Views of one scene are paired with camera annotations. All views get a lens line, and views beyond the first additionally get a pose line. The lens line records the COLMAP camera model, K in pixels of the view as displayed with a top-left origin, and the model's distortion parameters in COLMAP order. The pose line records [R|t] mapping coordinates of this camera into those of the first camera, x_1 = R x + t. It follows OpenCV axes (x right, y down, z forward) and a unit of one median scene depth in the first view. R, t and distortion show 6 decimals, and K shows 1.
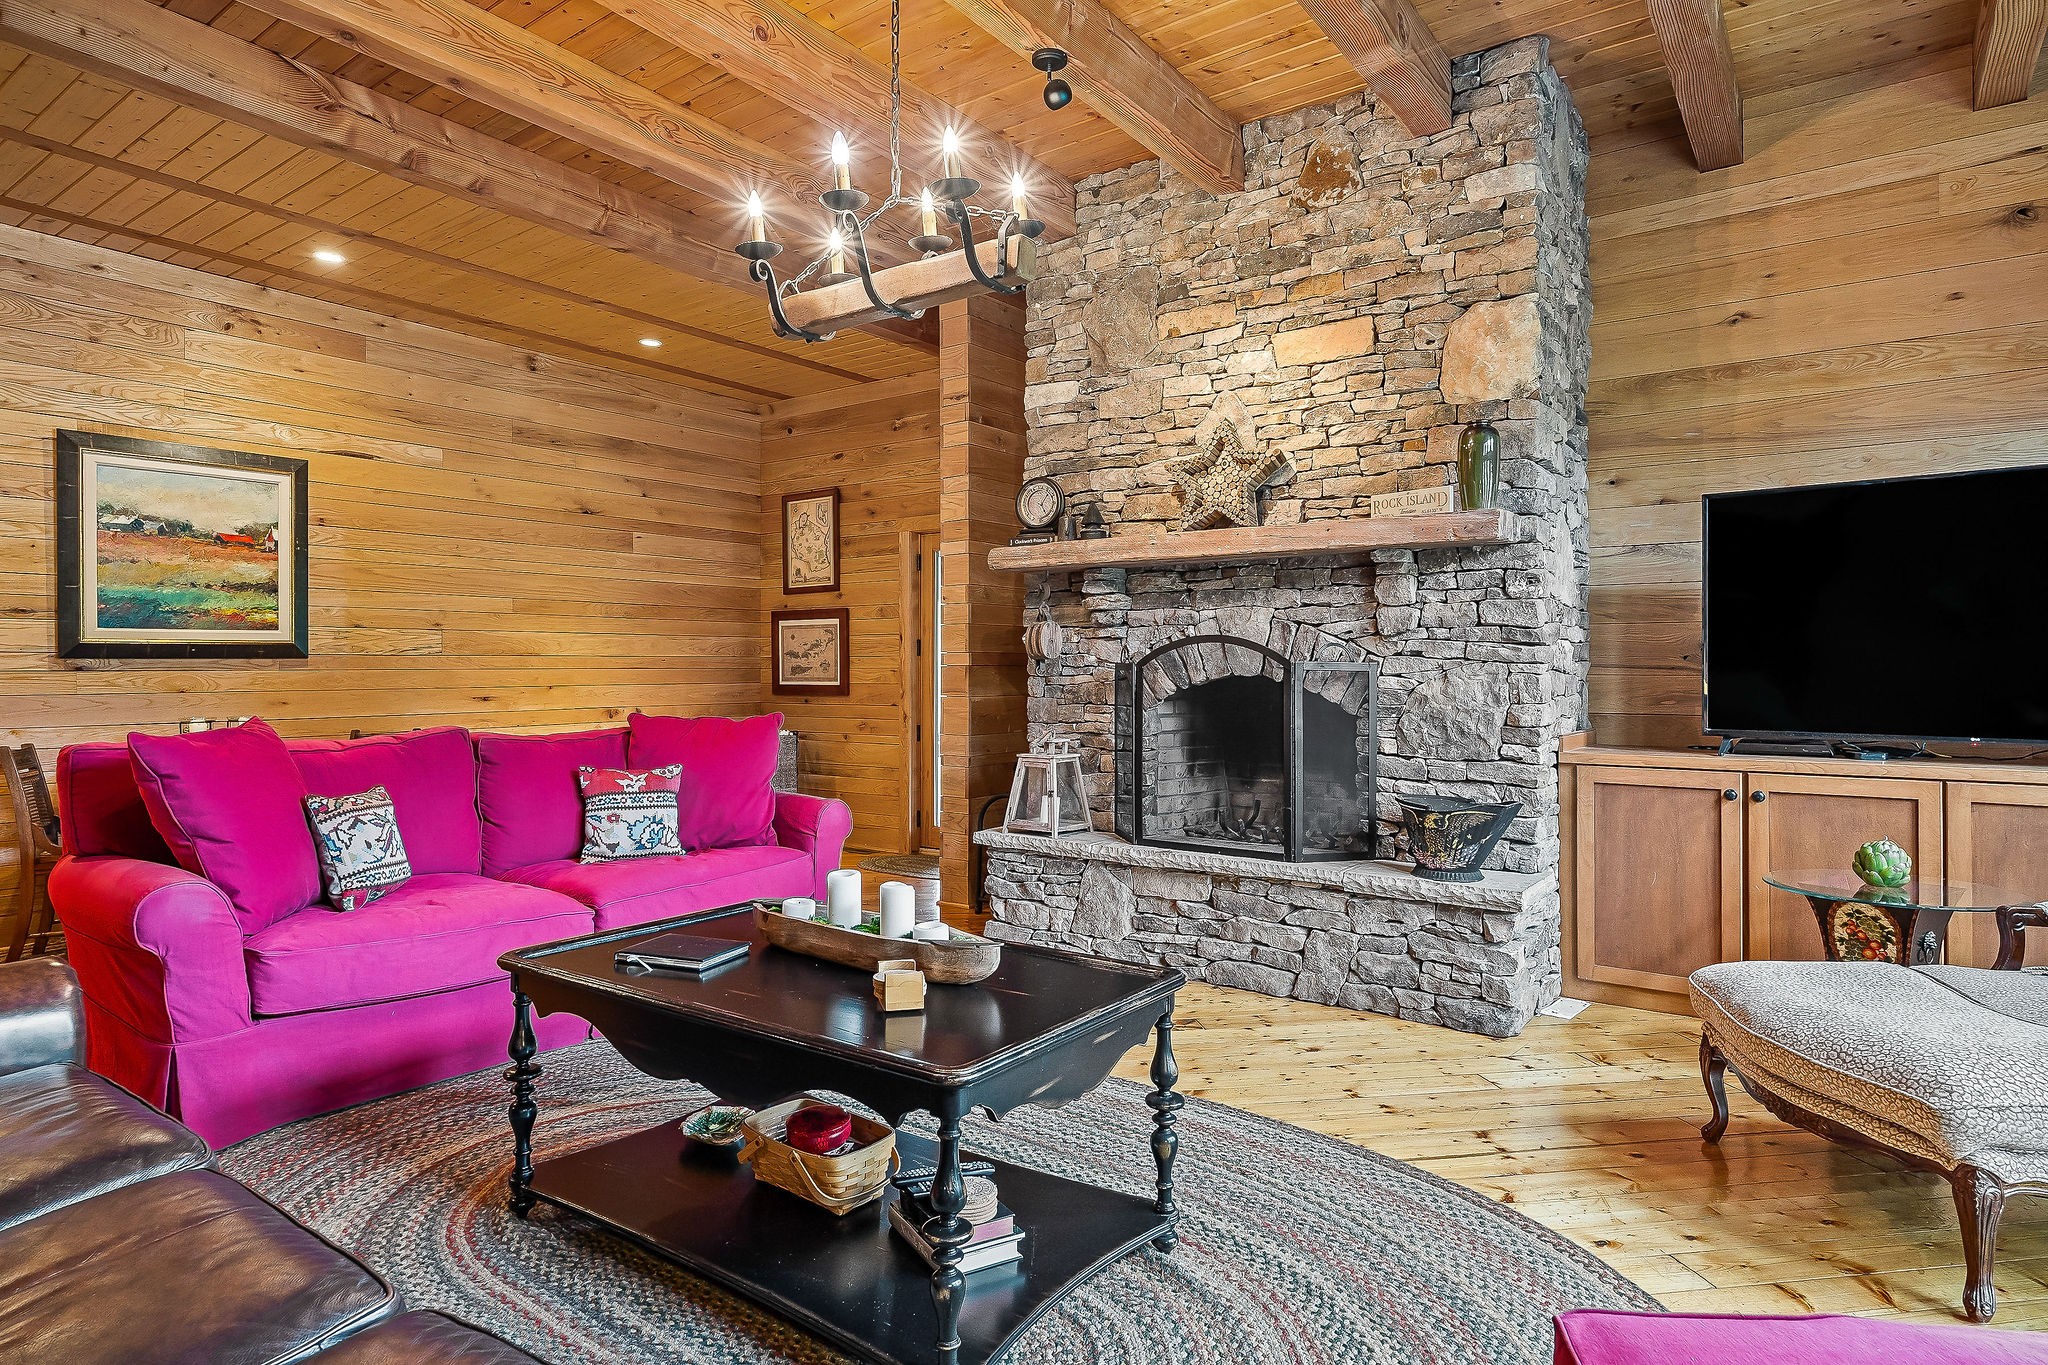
lens RADIAL K [[1144.4, 0, 1035.1], [0, 1144.4, 664.0], [0, 0, 1]] dist [-0.005341, 0.002374]
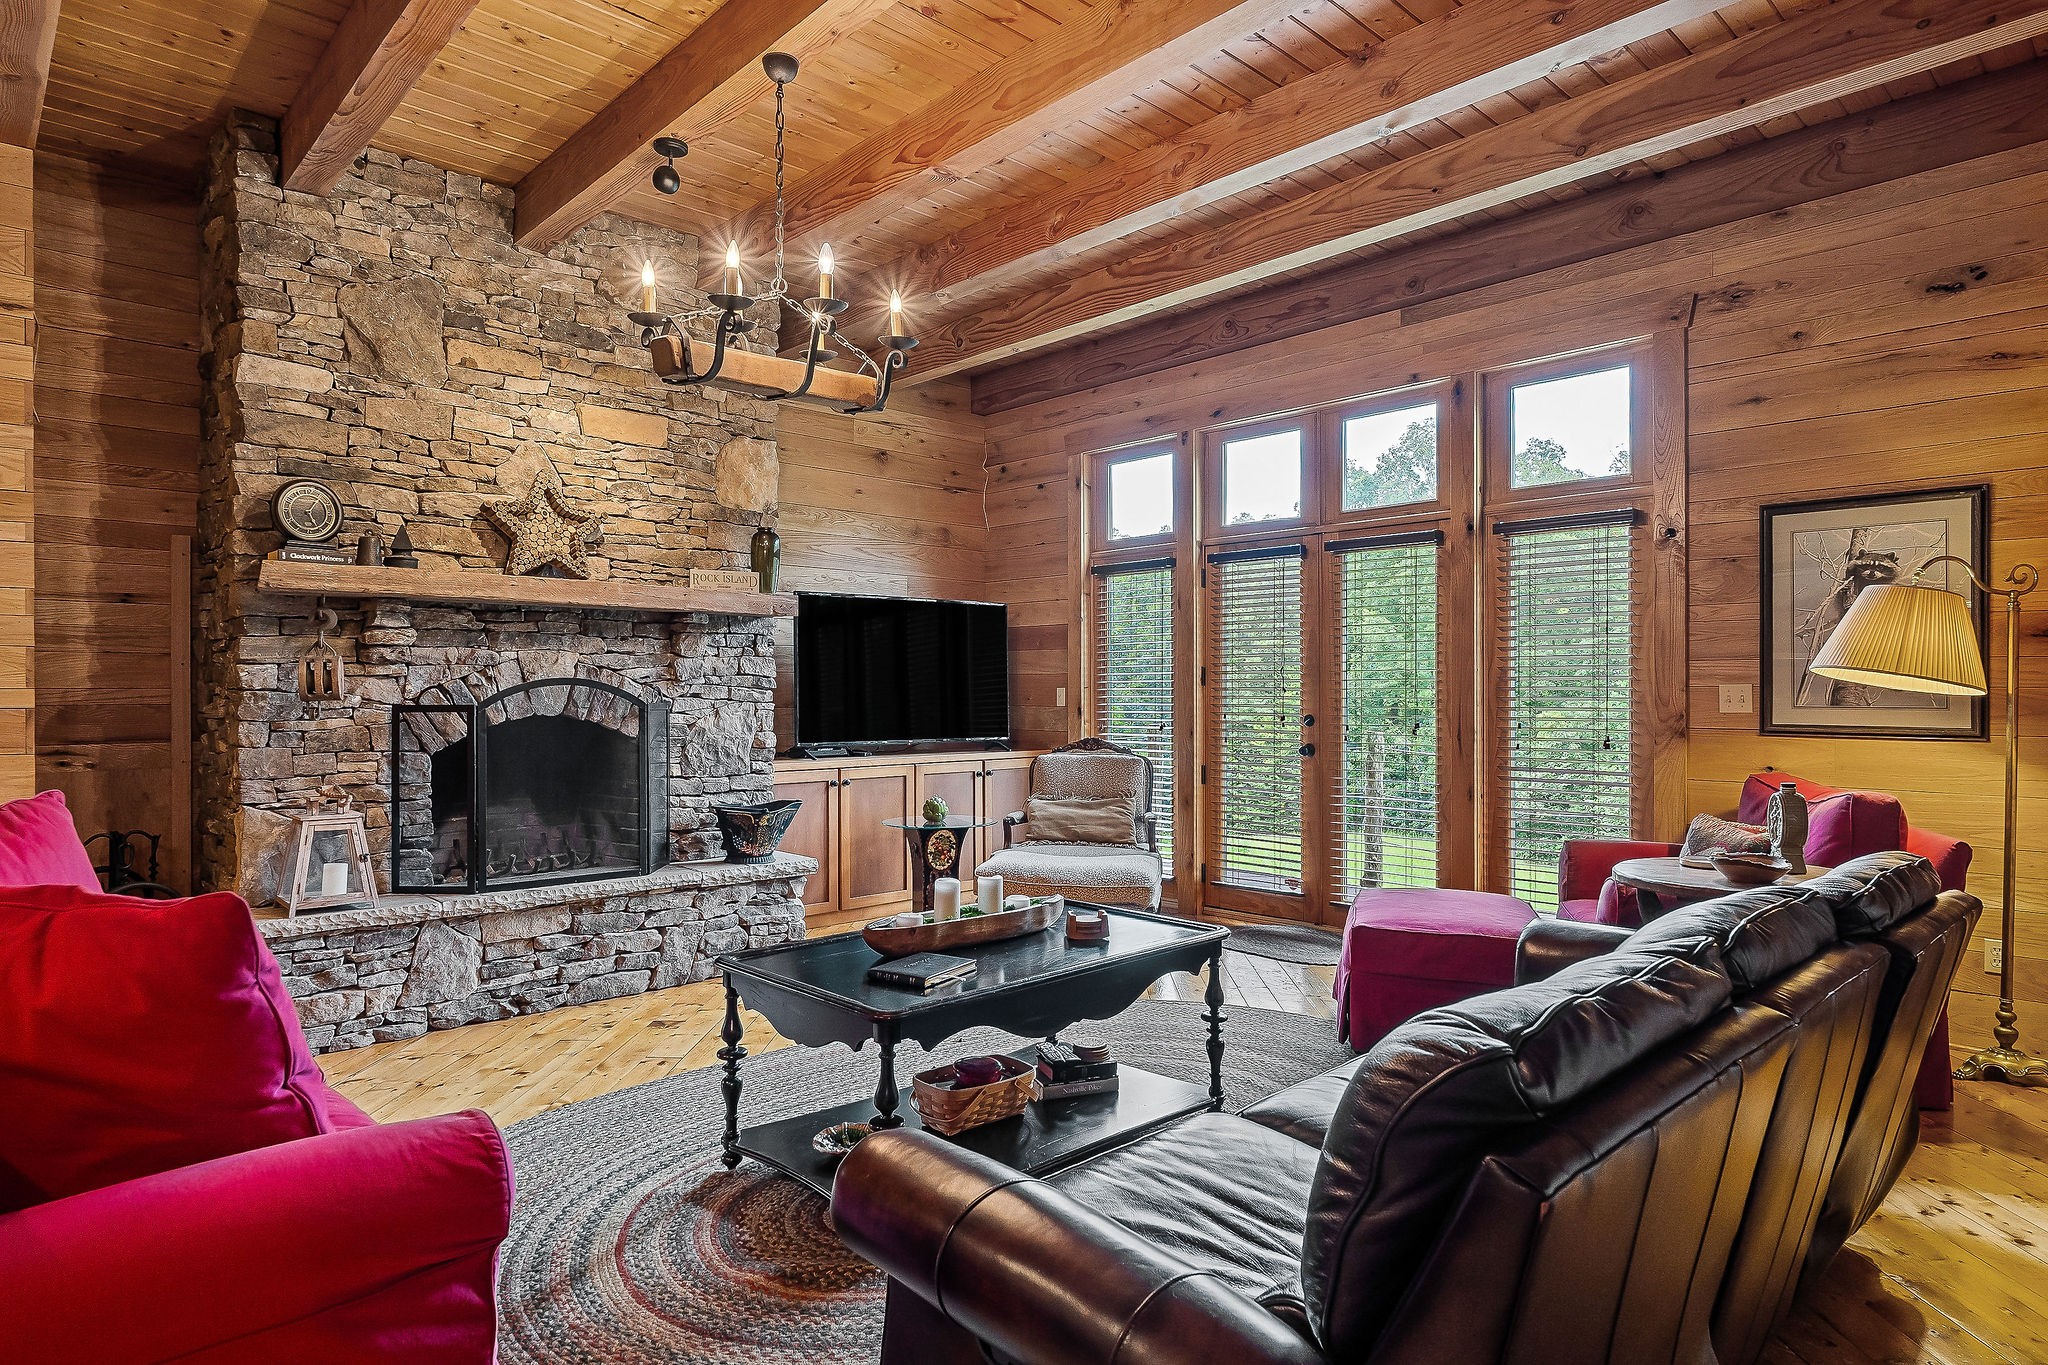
lens RADIAL K [[1144.4, 0, 1022.0], [0, 1144.4, 688.9], [0, 0, 1]] dist [-0.005341, 0.002374]
pose [[0.181649, -0.000257, 0.983363, -0.773219], [-0.006647, 0.999977, 0.001489, -0.018775], [-0.983341, -0.006806, 0.181643, 0.375208]]
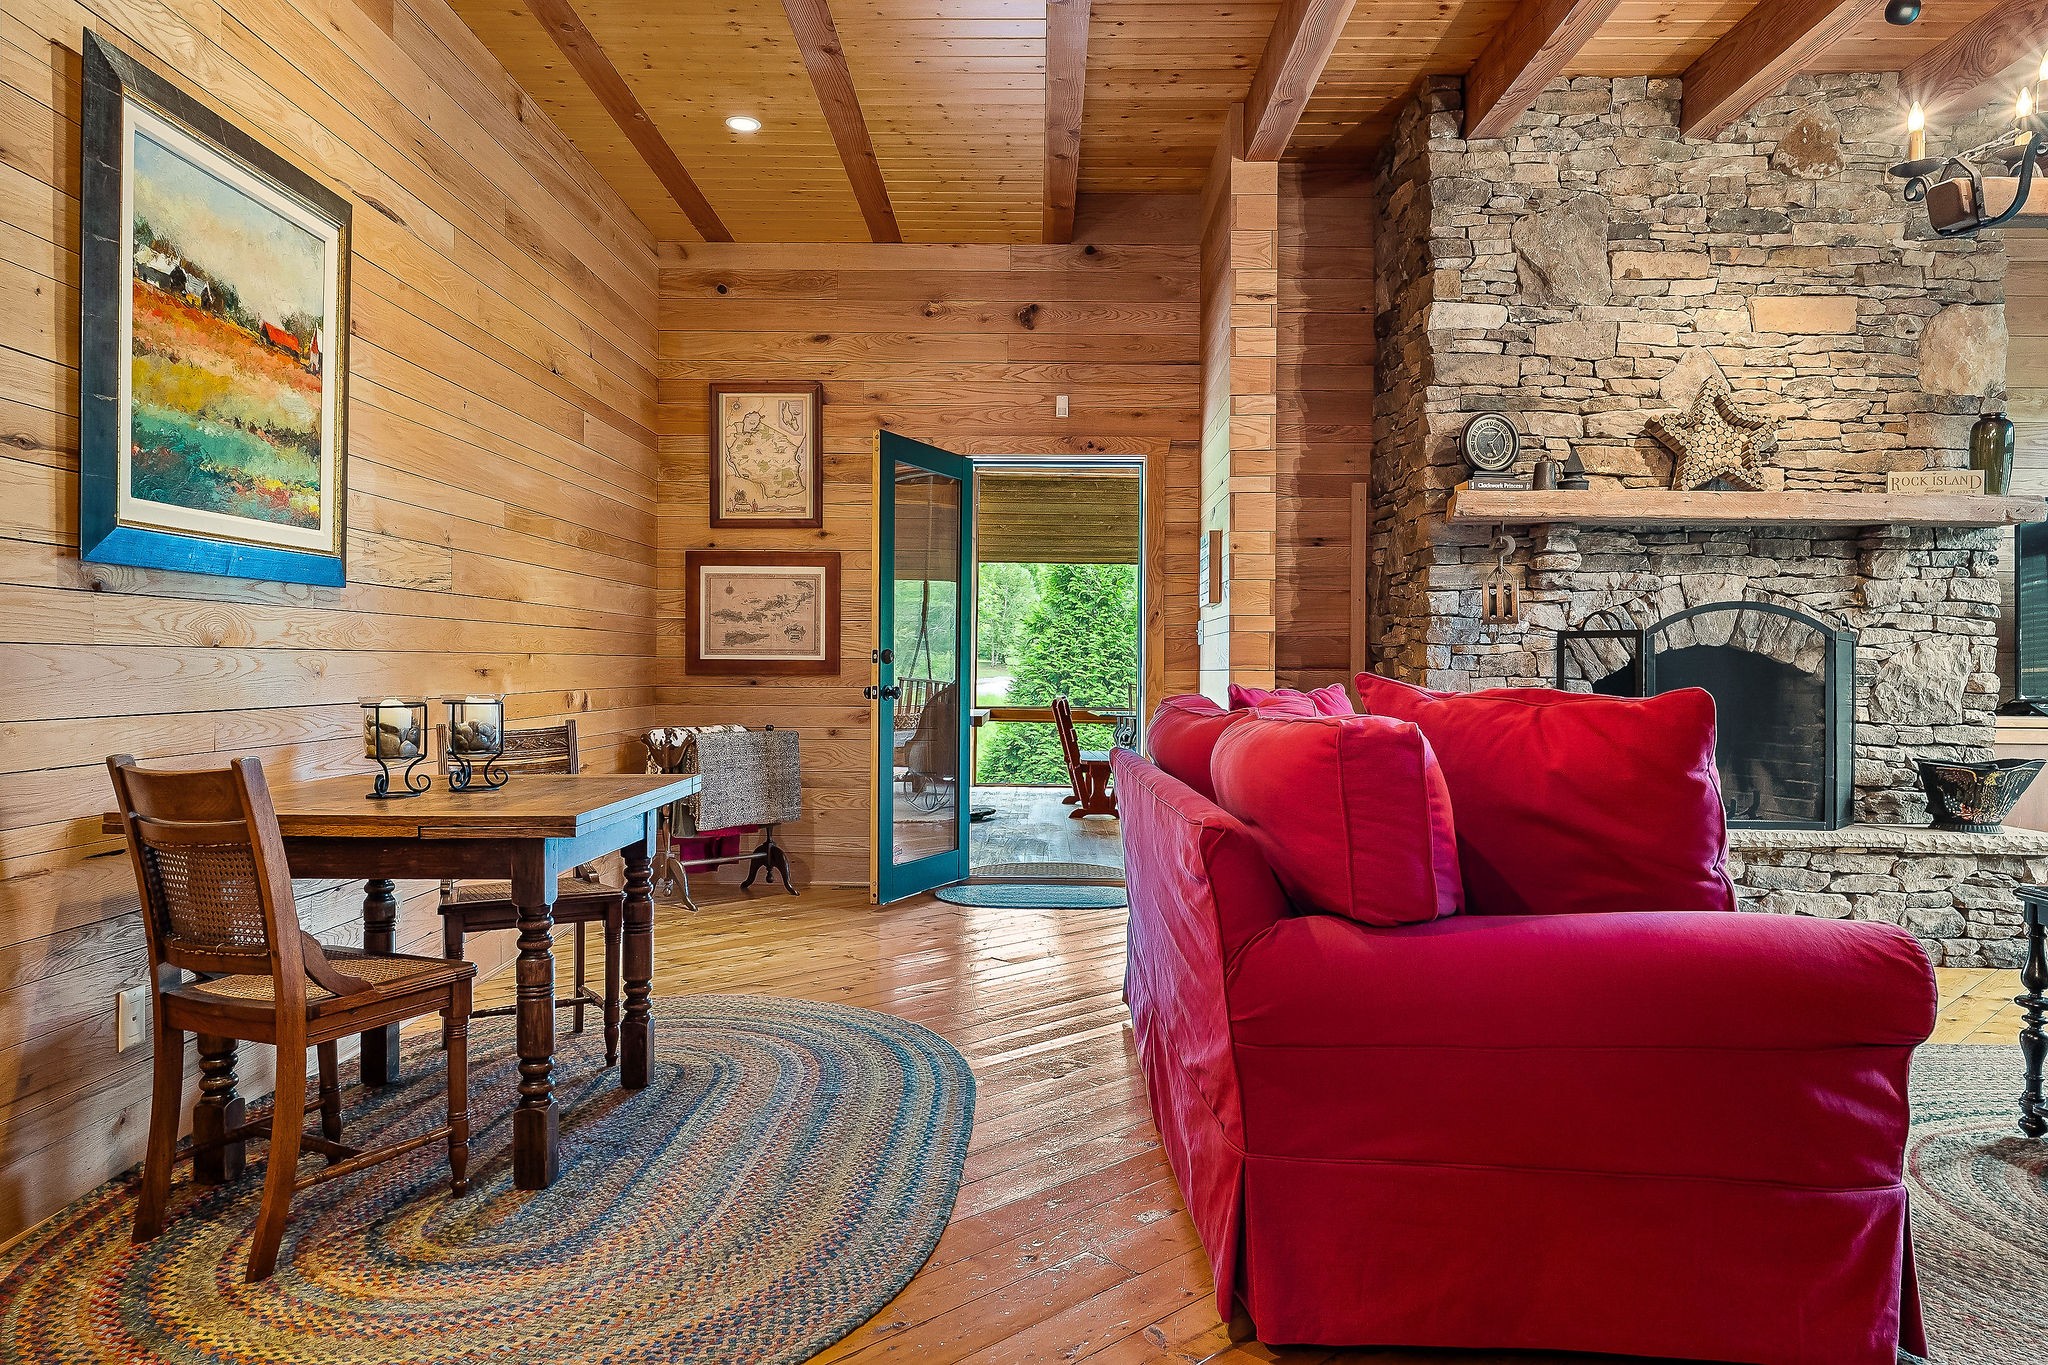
lens RADIAL K [[1355.3, 0, 1020.1], [0, 1355.3, 676.9], [0, 0, 1]] dist [-0.002136, 0.002559]
pose [[0.812438, 0.004976, 0.583026, -0.951755], [-0.012181, 0.999890, 0.008441, 0.033927], [-0.582920, -0.013960, 0.812409, 0.410005]]
